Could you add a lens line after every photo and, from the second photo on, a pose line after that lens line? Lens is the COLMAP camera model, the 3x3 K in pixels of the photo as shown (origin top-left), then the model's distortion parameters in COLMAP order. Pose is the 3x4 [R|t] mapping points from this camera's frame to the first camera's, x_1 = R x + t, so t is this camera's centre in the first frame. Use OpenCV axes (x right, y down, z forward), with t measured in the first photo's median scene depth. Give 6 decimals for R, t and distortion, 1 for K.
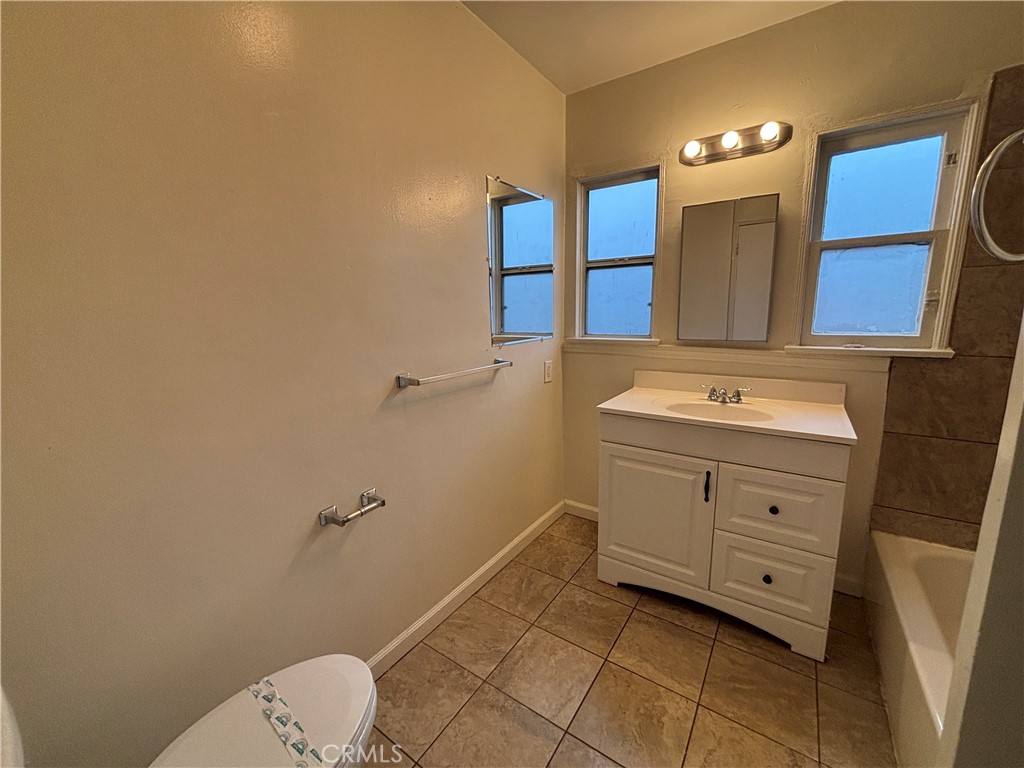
lens RADIAL K [[407.8, 0, 514.6], [0, 407.8, 383.4], [0, 0, 1]] dist [-0.005091, 0.000703]
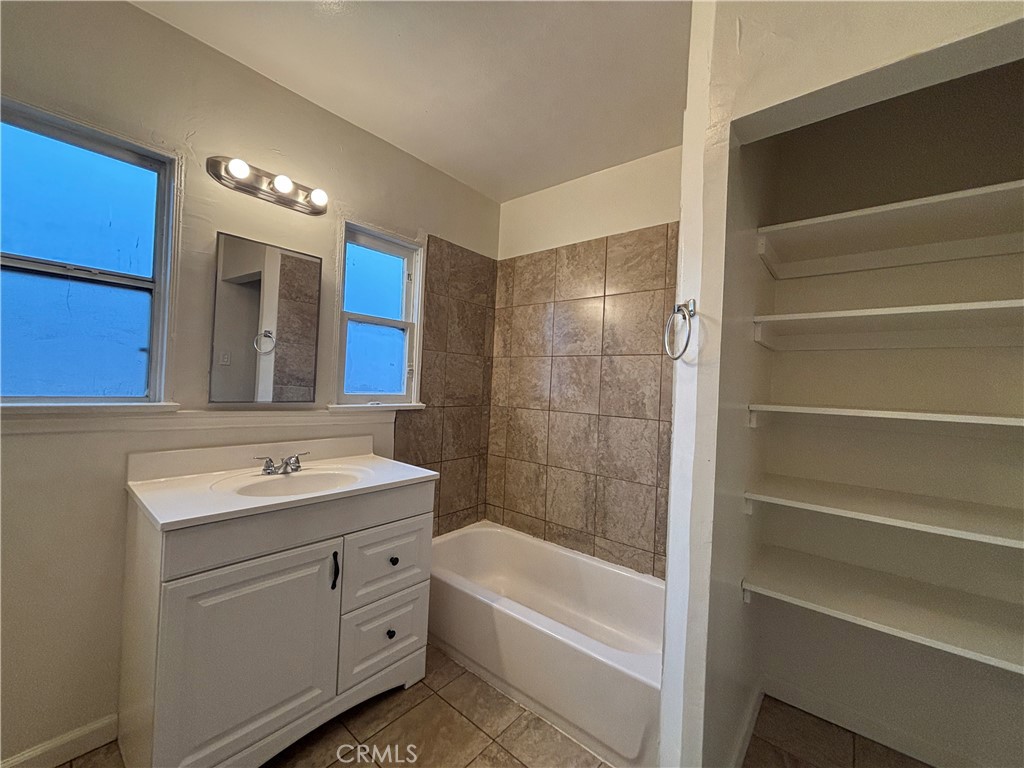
lens RADIAL K [[407.8, 0, 512.7], [0, 407.8, 382.6], [0, 0, 1]] dist [-0.005091, 0.000703]
pose [[0.103953, 0.022037, 0.994338, -0.323997], [0.124463, 0.991607, -0.034989, -0.058079], [-0.986764, 0.127396, 0.100338, 0.455968]]
